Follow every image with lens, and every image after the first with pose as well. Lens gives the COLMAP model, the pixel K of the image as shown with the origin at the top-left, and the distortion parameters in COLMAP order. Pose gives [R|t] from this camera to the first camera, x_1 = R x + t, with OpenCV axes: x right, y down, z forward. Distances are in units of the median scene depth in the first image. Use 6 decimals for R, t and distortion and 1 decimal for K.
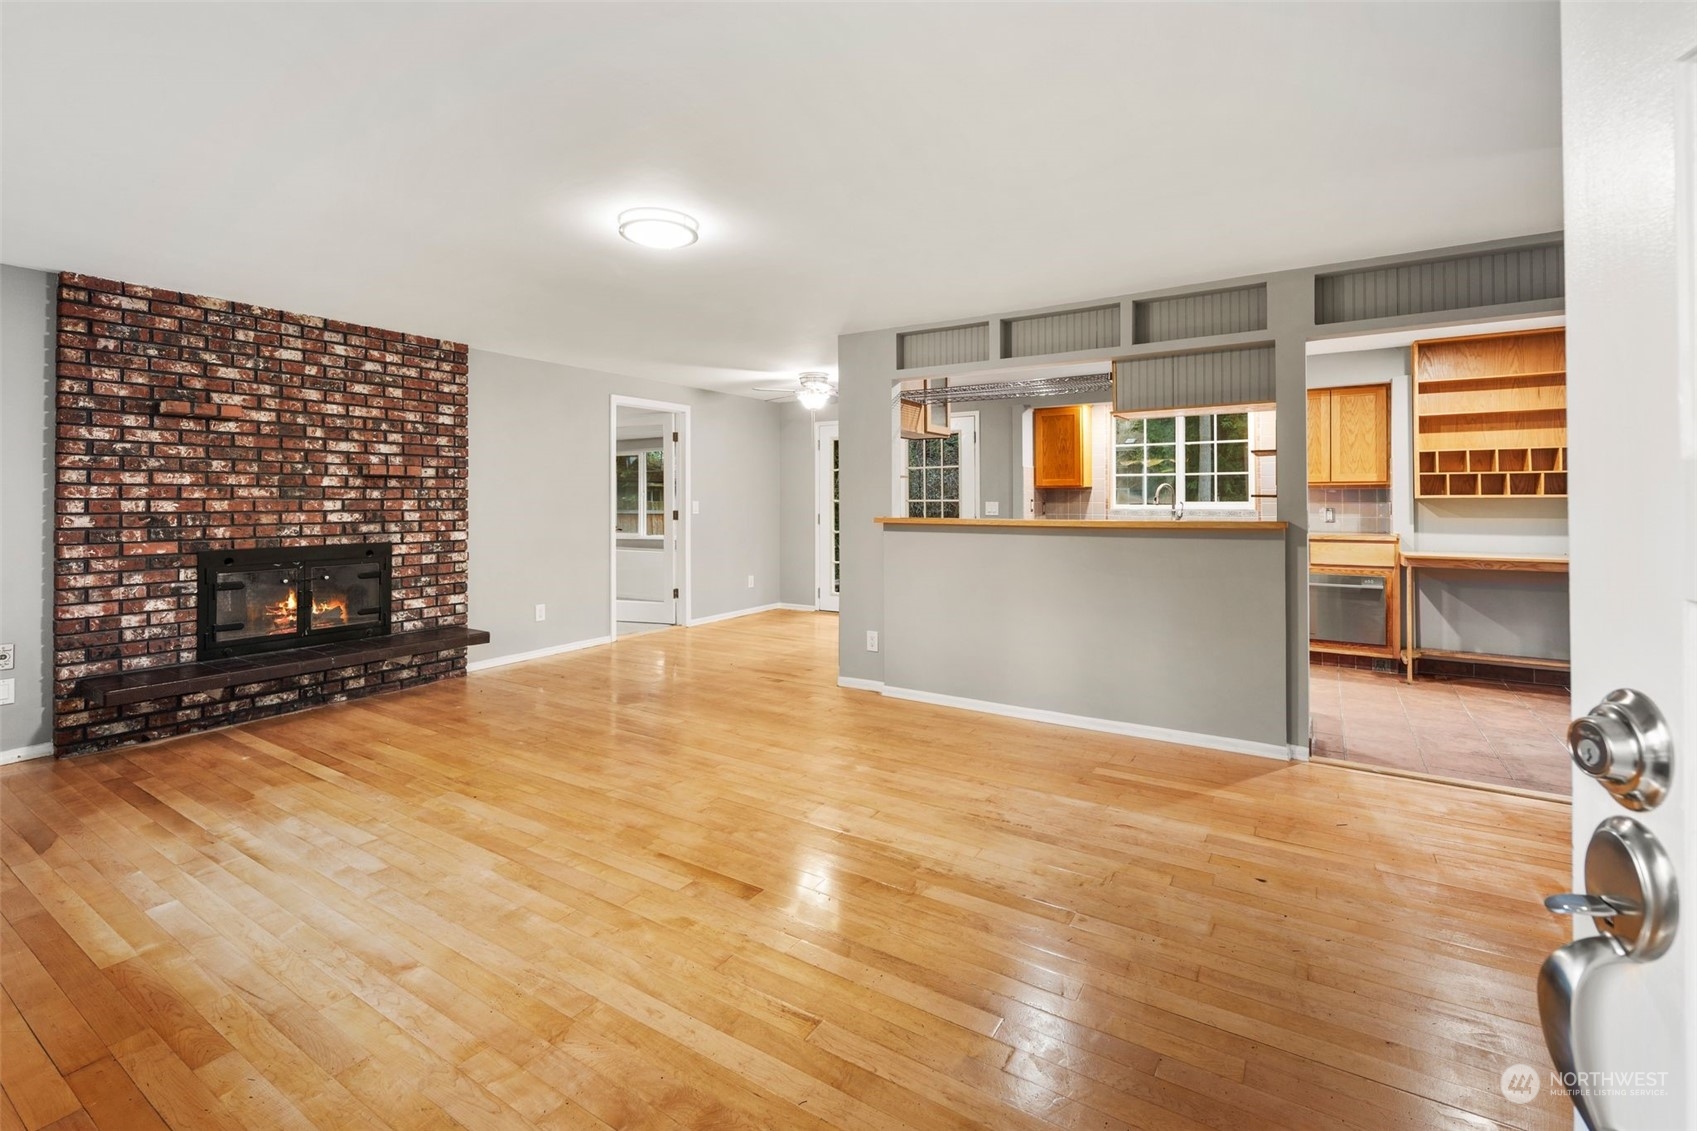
lens RADIAL K [[743.4, 0, 840.9], [0, 743.4, 496.0], [0, 0, 1]] dist [0.005282, -0.003437]
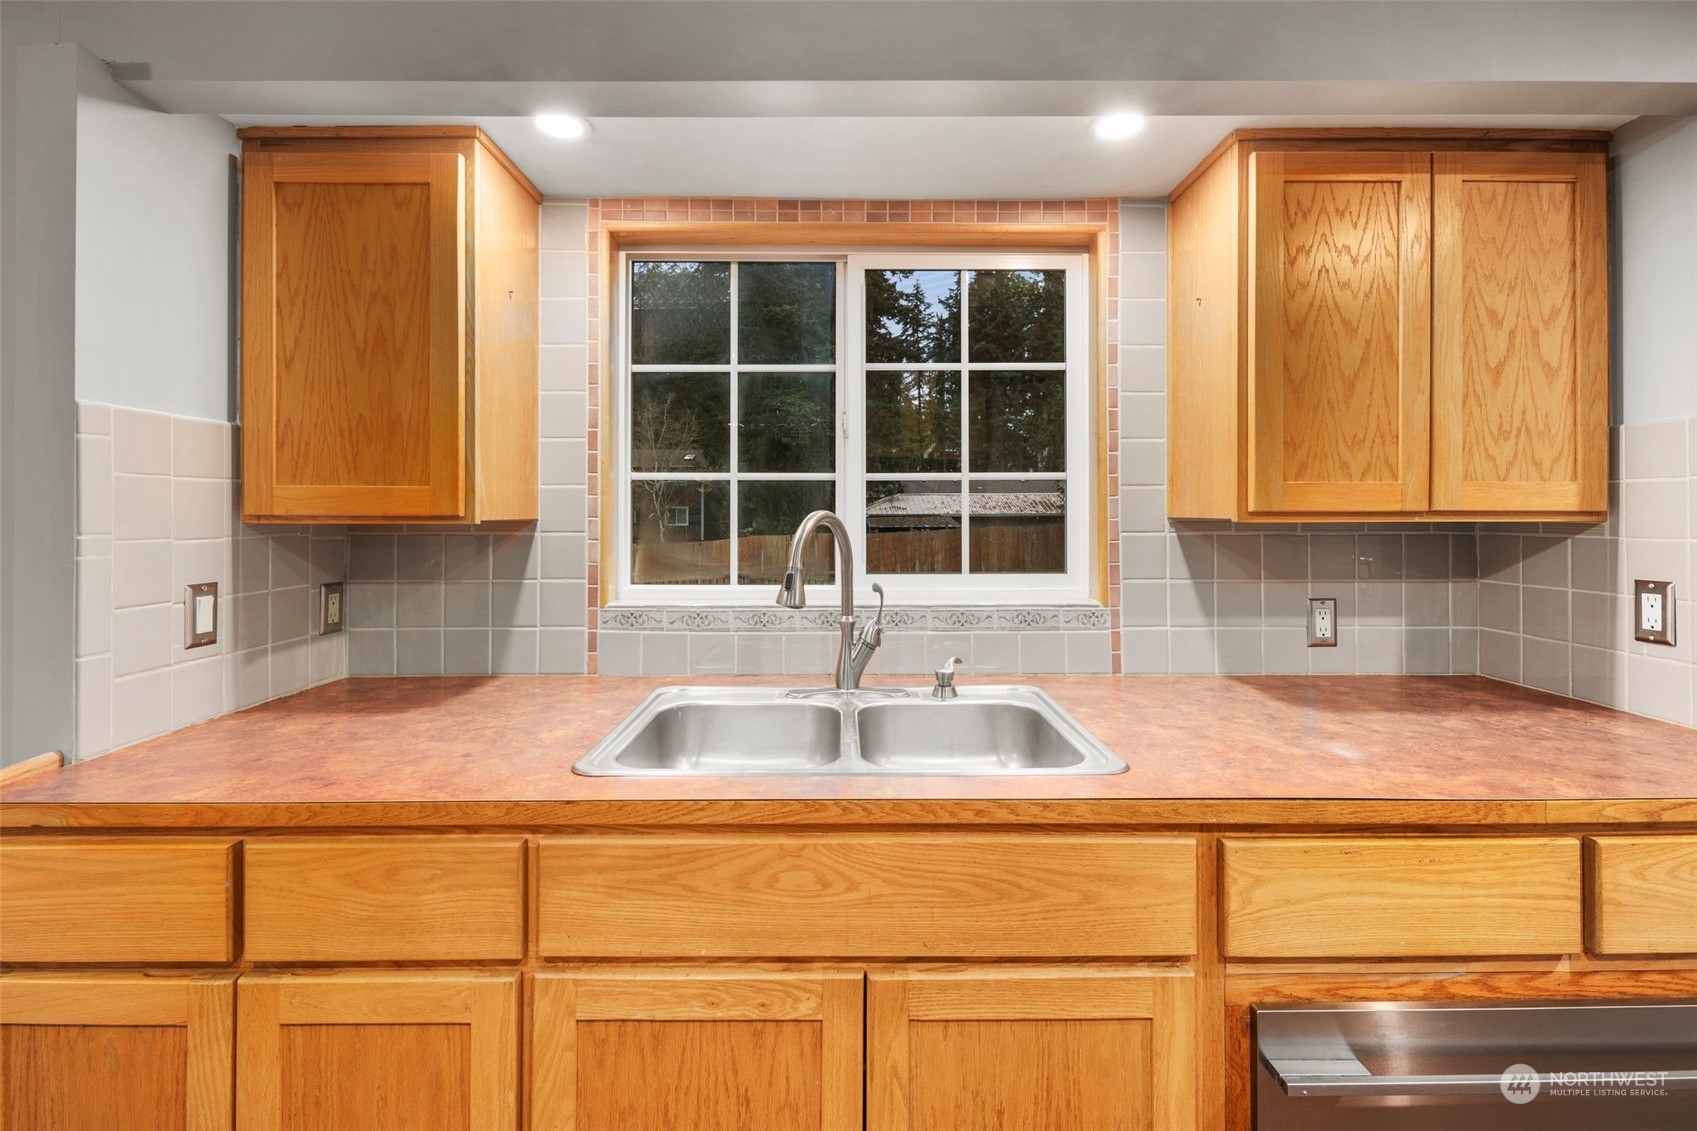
lens RADIAL K [[743.4, 0, 846.2], [0, 743.4, 506.7], [0, 0, 1]] dist [0.005282, -0.003437]
pose [[0.838940, 0.007474, 0.544172, 0.461851], [-0.002722, 0.999951, -0.009537, -0.023192], [-0.544217, 0.006519, 0.838919, 1.176076]]
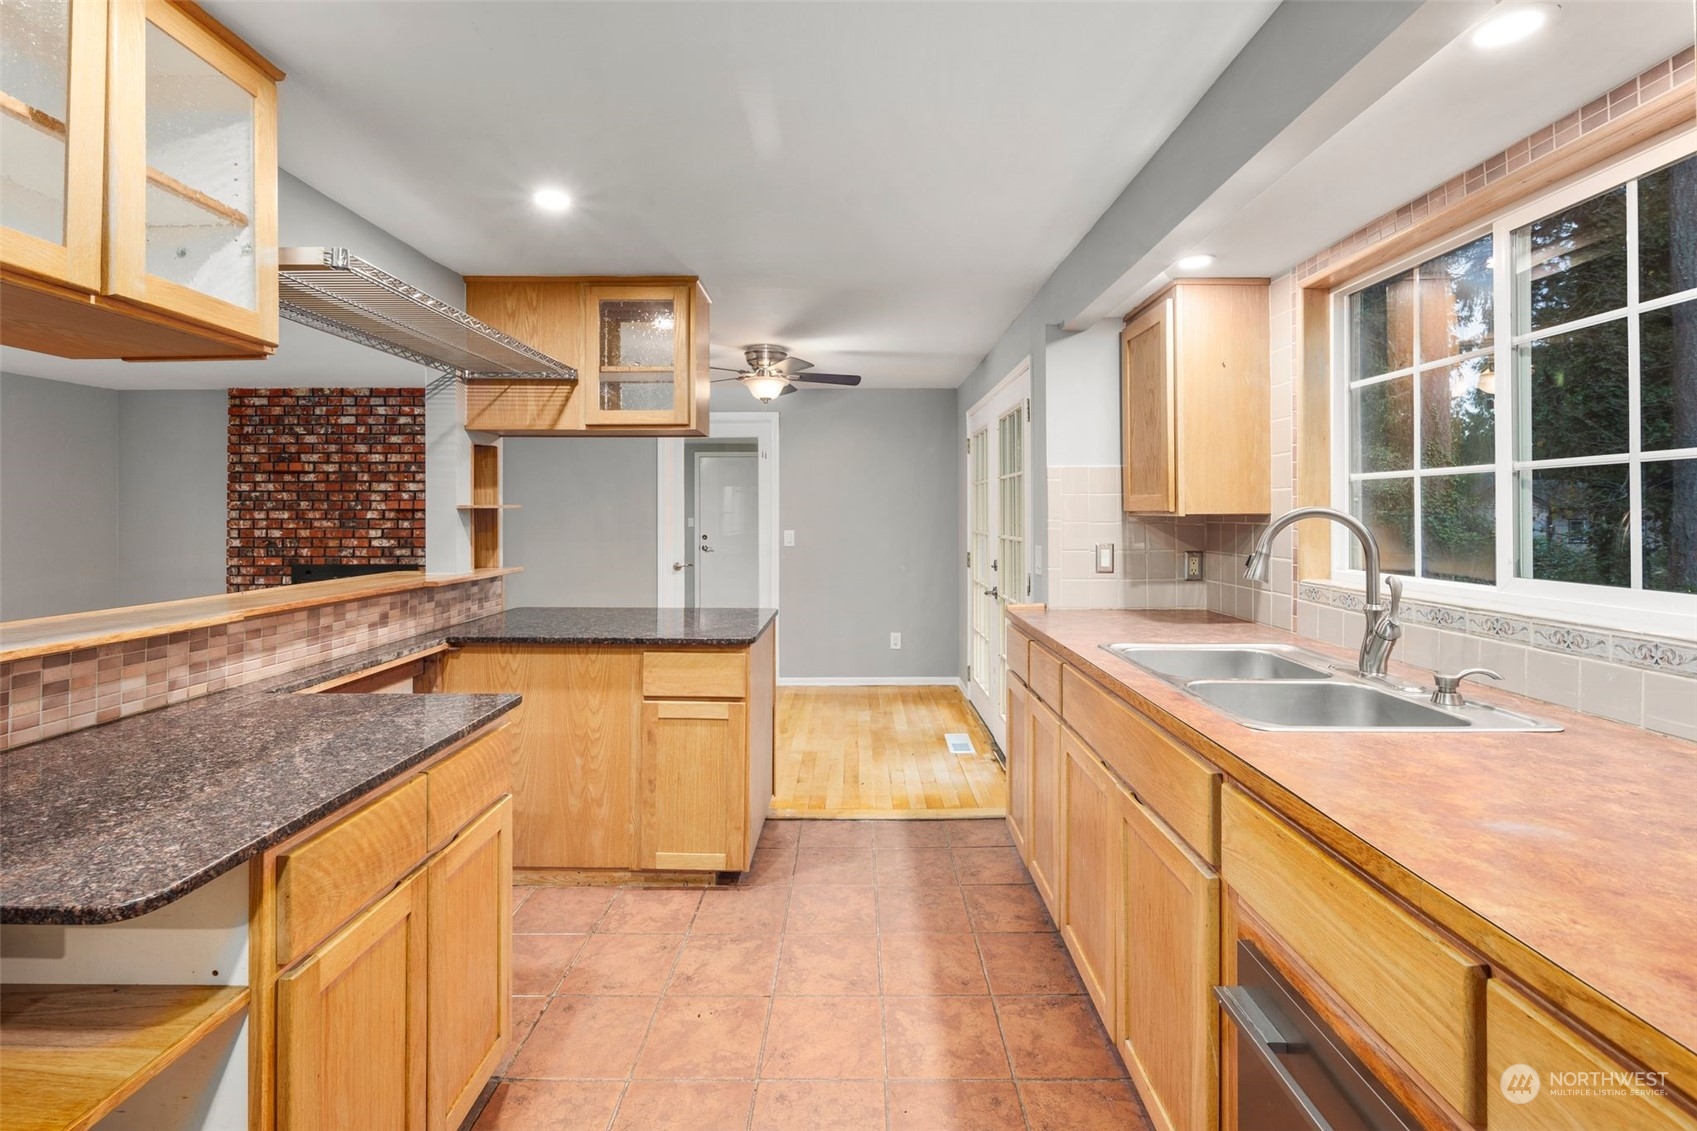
lens RADIAL K [[743.4, 0, 849.6], [0, 743.4, 509.2], [0, 0, 1]] dist [0.005282, -0.003437]
pose [[0.529659, -0.003557, -0.848203, 0.849746], [0.004908, 0.999987, -0.001129, -0.024031], [0.848196, -0.003565, 0.529670, 1.041816]]
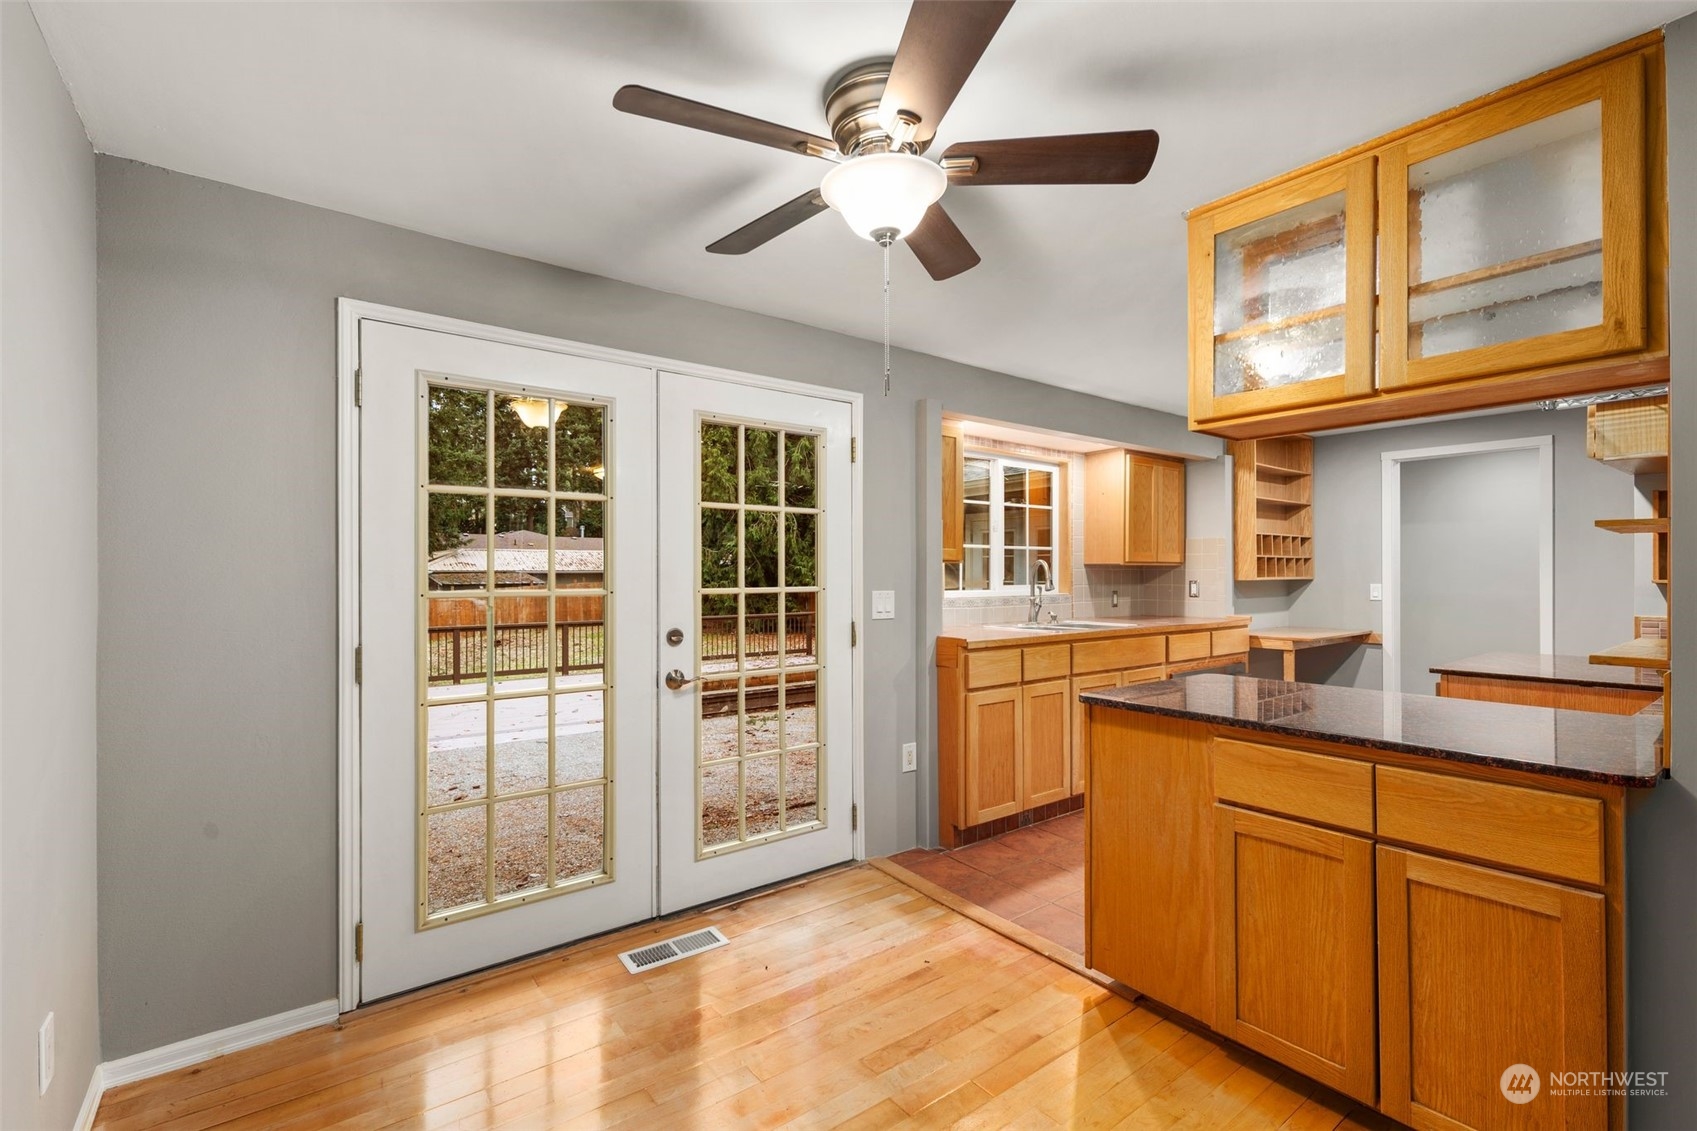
lens RADIAL K [[743.4, 0, 844.0], [0, 743.4, 574.5], [0, 0, 1]] dist [0.005282, -0.003437]
pose [[0.349432, -0.000461, 0.936962, -0.405042], [-0.003234, 0.999993, 0.001698, -0.005389], [-0.936956, -0.003624, 0.349428, 1.365585]]
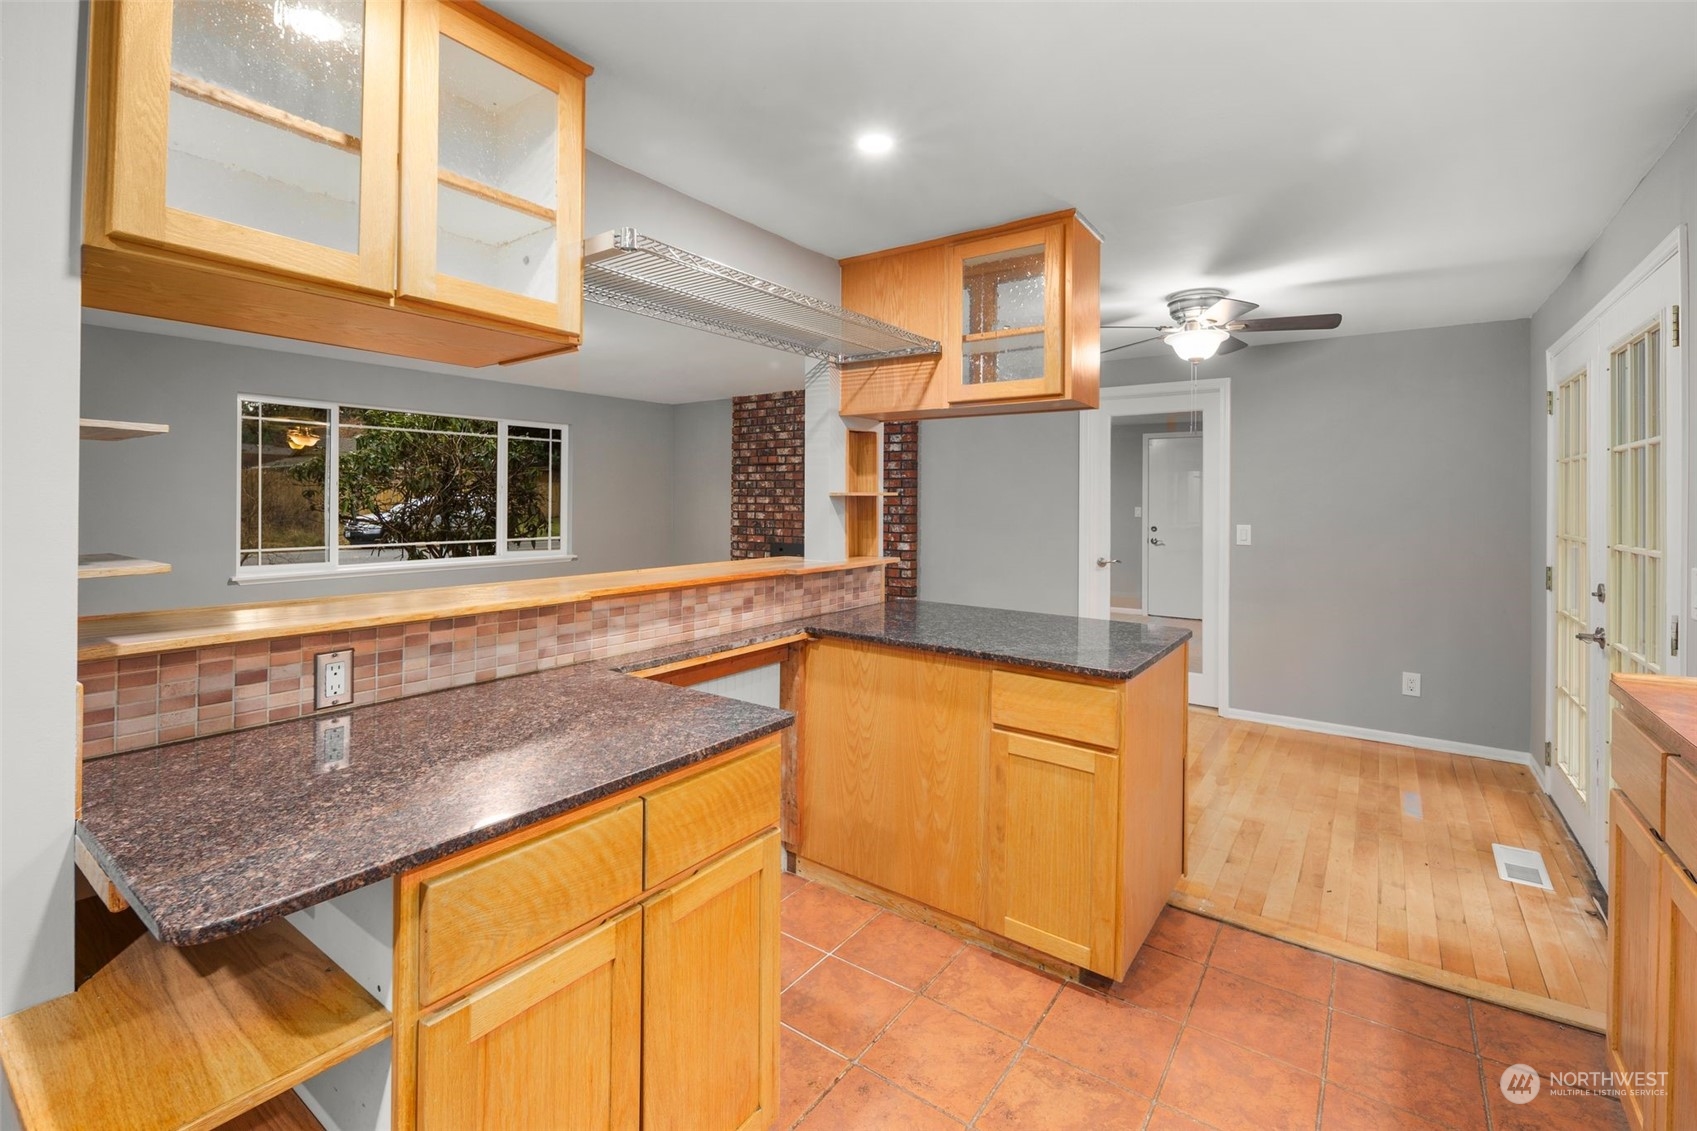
lens RADIAL K [[743.4, 0, 847.1], [0, 743.4, 496.5], [0, 0, 1]] dist [0.005282, -0.003437]
pose [[-0.057612, -0.002282, -0.998336, 0.754362], [-0.002150, 0.999995, -0.002162, -0.025232], [0.998337, 0.002022, -0.057617, 1.151220]]
